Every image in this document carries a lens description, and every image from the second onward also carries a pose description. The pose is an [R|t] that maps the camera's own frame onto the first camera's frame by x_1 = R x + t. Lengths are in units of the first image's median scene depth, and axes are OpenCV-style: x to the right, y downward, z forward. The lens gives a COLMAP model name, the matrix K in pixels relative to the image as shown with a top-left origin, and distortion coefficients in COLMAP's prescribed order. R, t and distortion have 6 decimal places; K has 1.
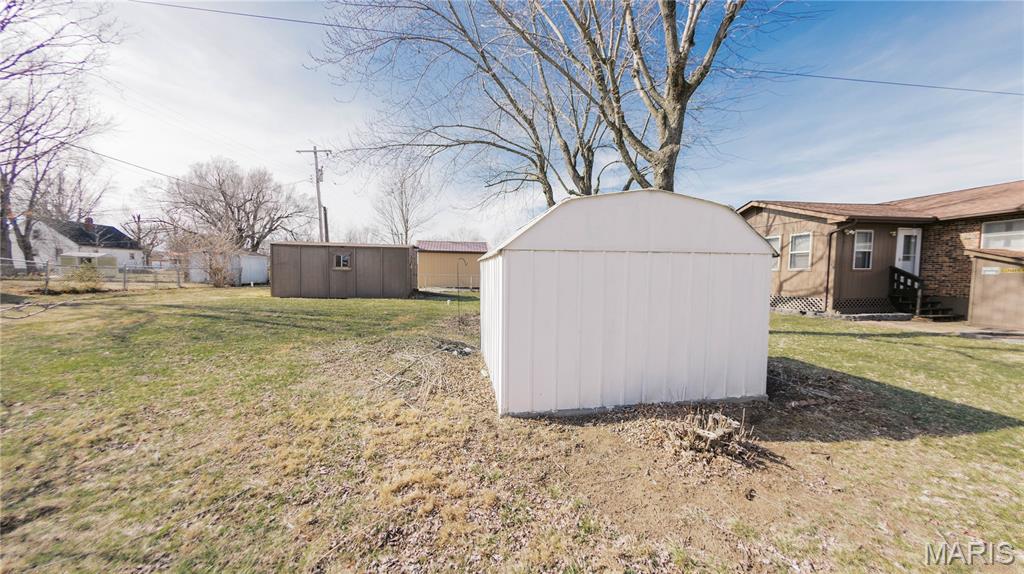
lens RADIAL K [[338.1, 0, 510.9], [0, 338.1, 294.3], [0, 0, 1]] dist [-0.005376, 0.000027]
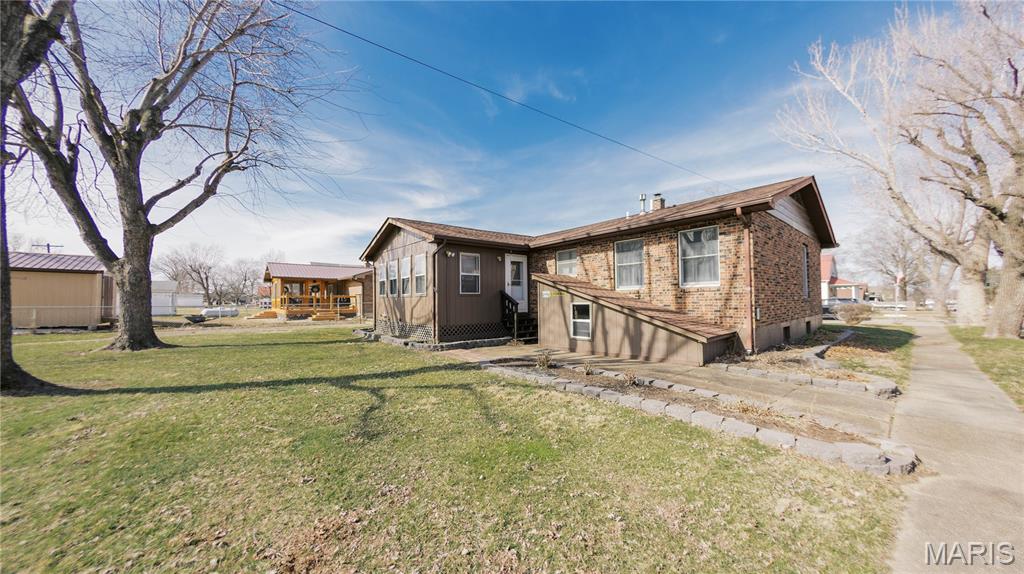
lens RADIAL K [[338.1, 0, 510.9], [0, 338.1, 294.3], [0, 0, 1]] dist [-0.005376, 0.000027]
pose [[0.868524, -0.003056, 0.495638, 0.667465], [0.043806, 0.996541, -0.070618, 0.000692], [-0.493708, 0.083045, 0.865654, 0.105509]]
